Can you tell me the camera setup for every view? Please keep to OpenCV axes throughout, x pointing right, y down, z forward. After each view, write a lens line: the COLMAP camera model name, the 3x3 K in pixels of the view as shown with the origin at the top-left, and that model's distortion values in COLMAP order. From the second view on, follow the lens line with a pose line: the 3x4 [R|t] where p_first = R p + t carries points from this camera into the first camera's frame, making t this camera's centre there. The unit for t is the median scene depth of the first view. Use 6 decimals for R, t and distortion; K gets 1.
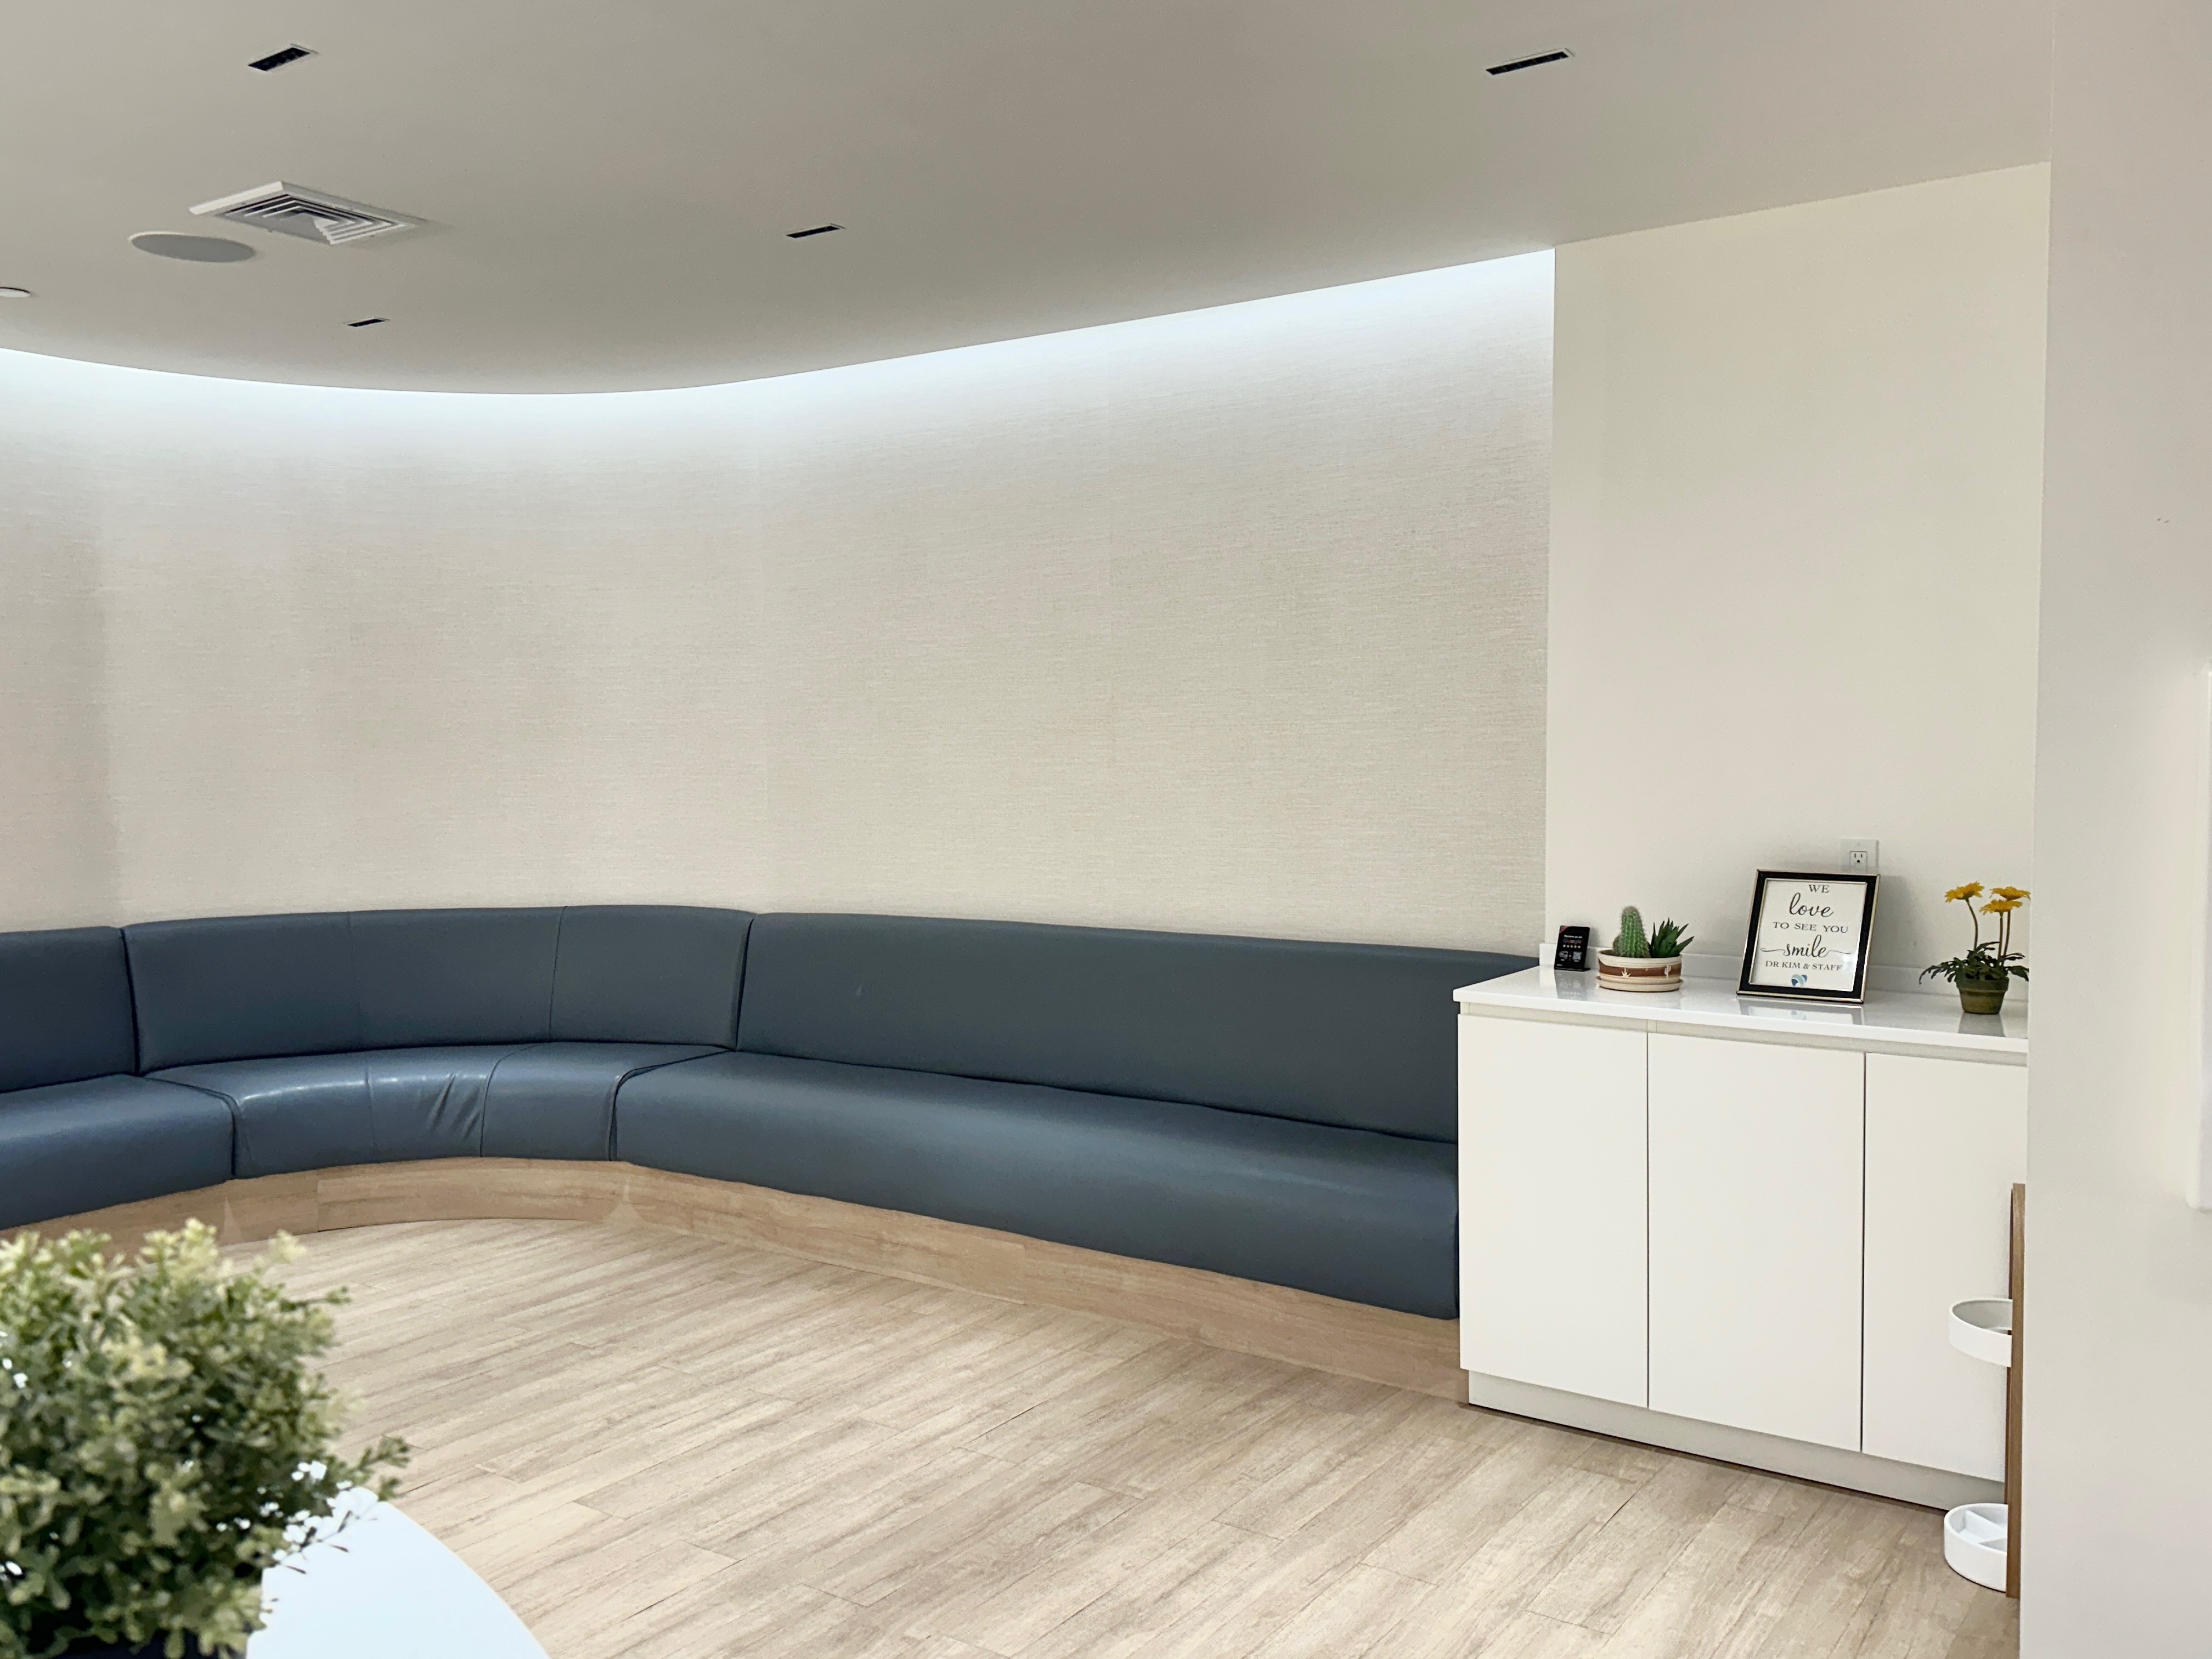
lens RADIAL K [[1831.3, 0, 1106.0], [0, 1831.3, 829.5], [0, 0, 1]] dist [0.209047, -0.434026]
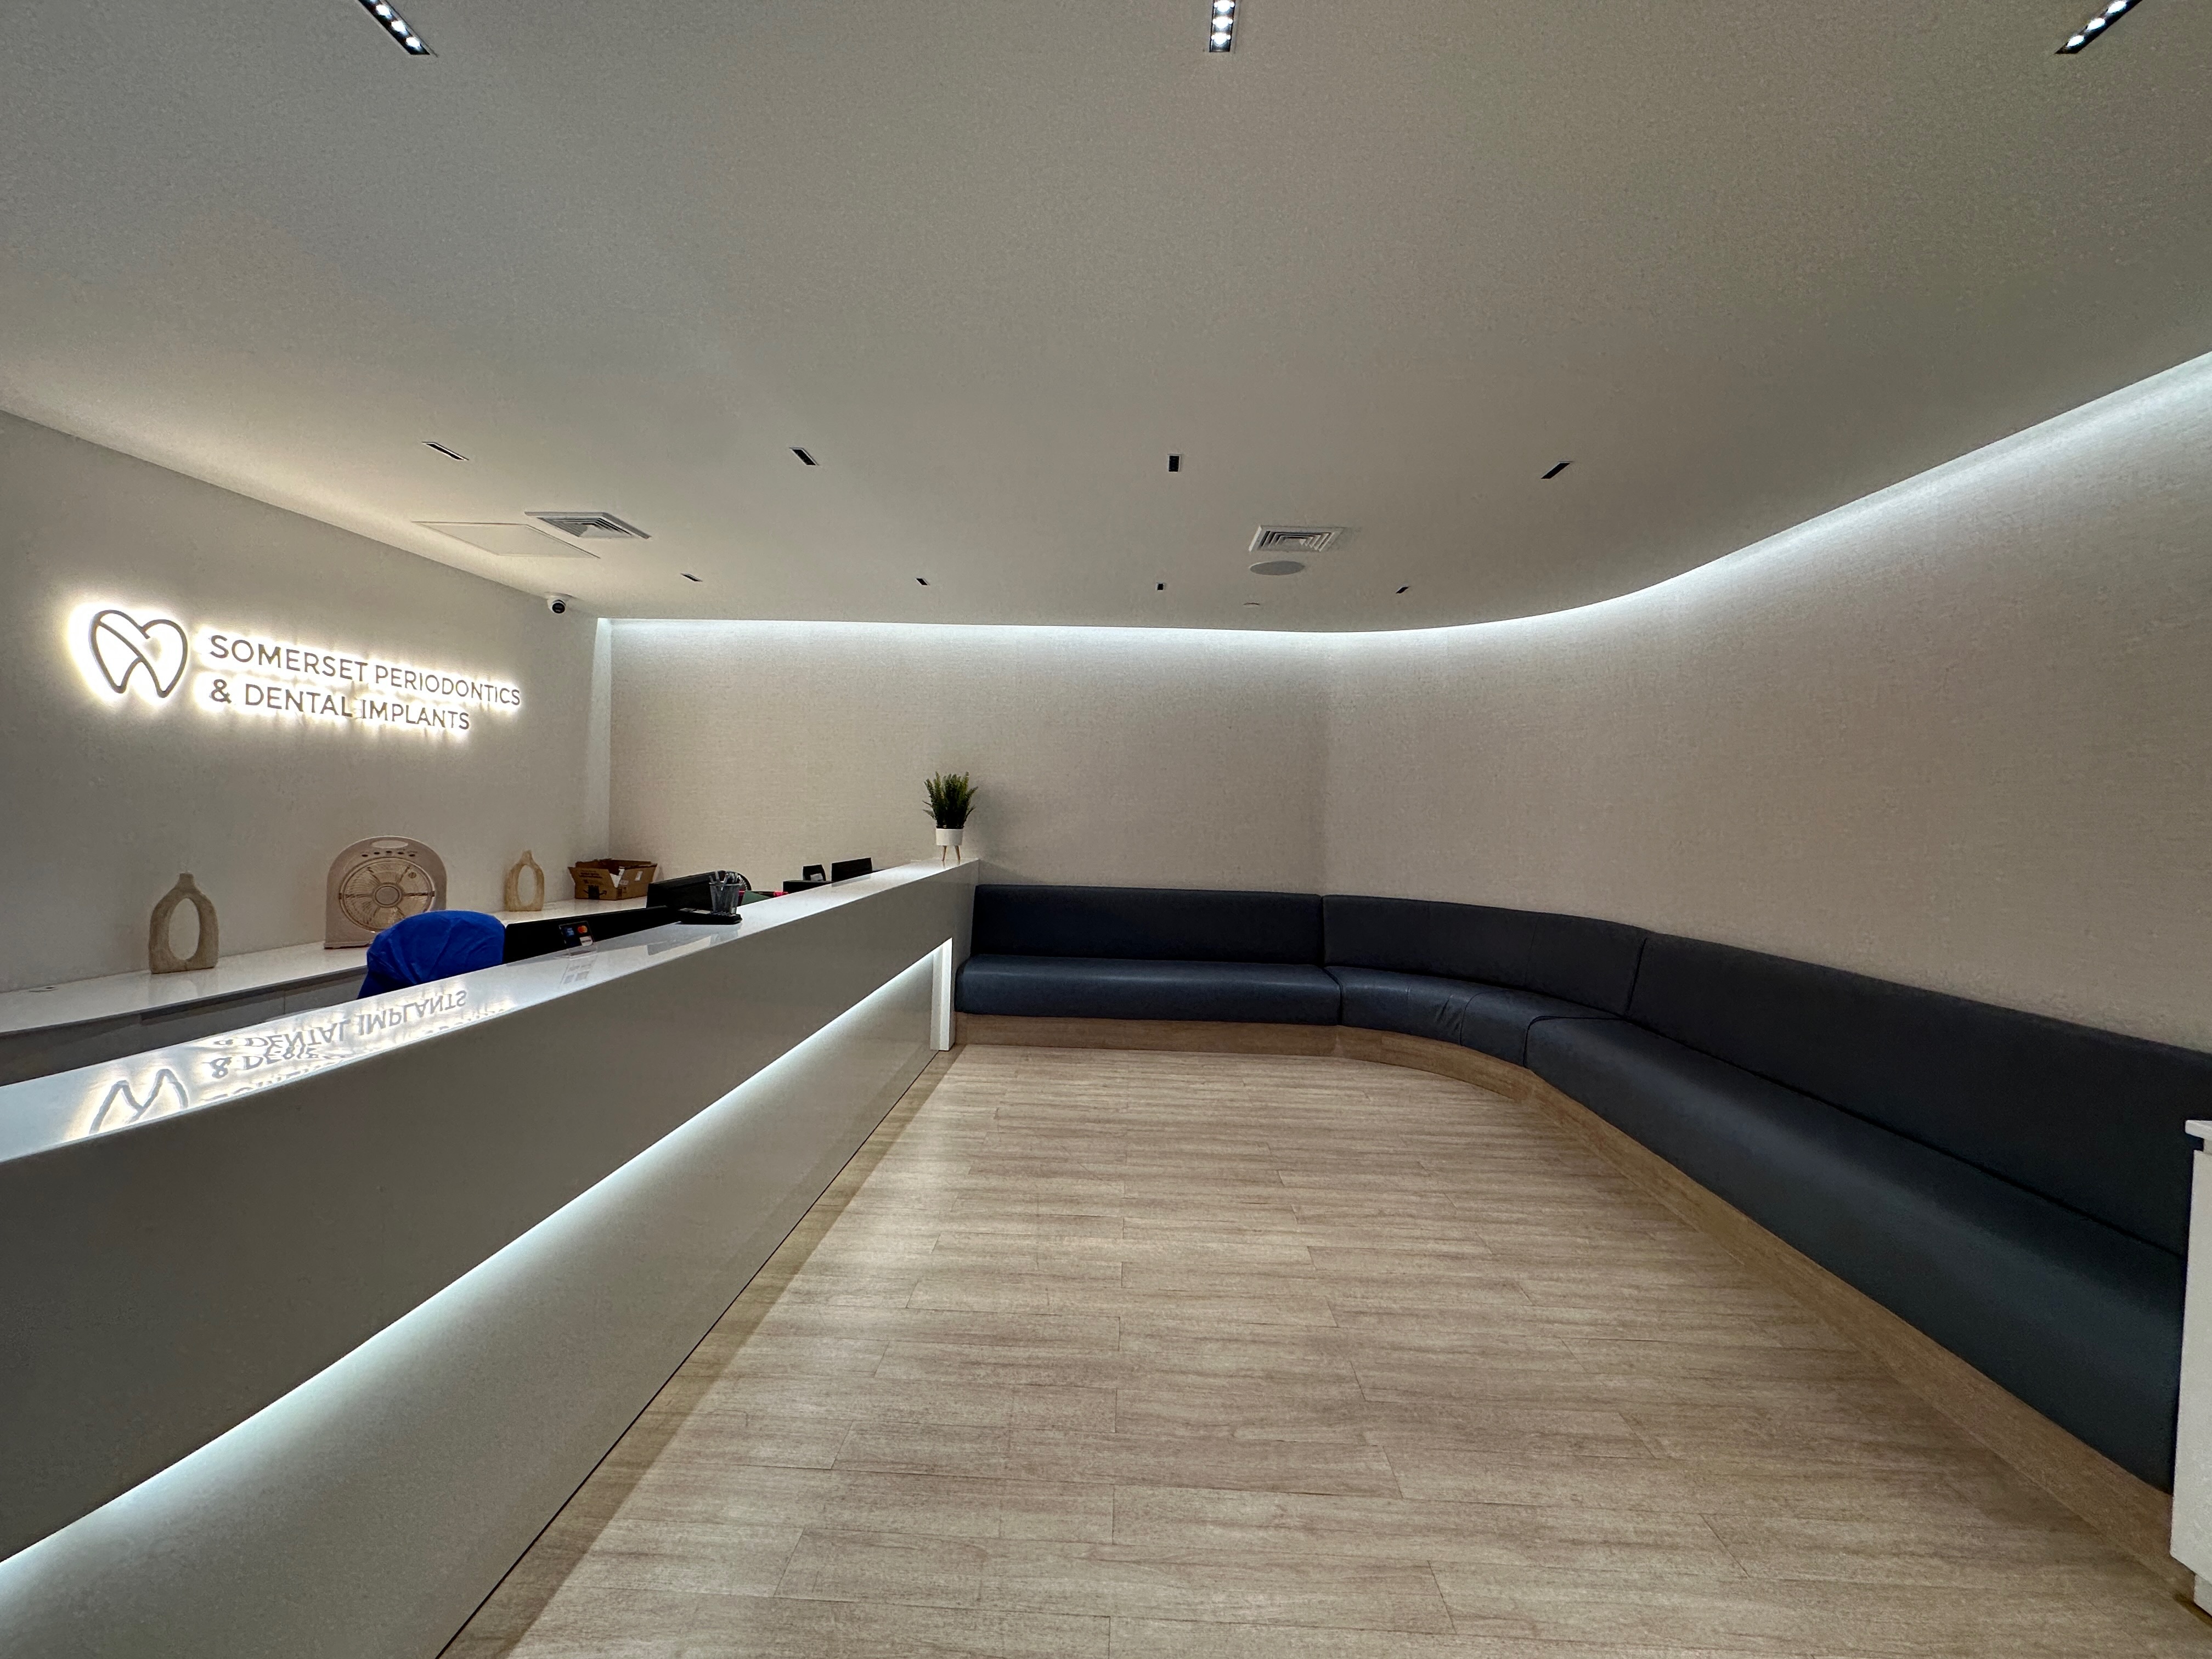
lens RADIAL K [[876.1, 0, 1106.0], [0, 876.1, 829.5], [0, 0, 1]] dist [0.000879, 0.000033]
pose [[0.540089, 0.045081, -0.840400, 0.250399], [-0.074320, 0.997218, 0.005731, -0.017448], [0.838320, 0.059363, 0.541937, 0.333642]]
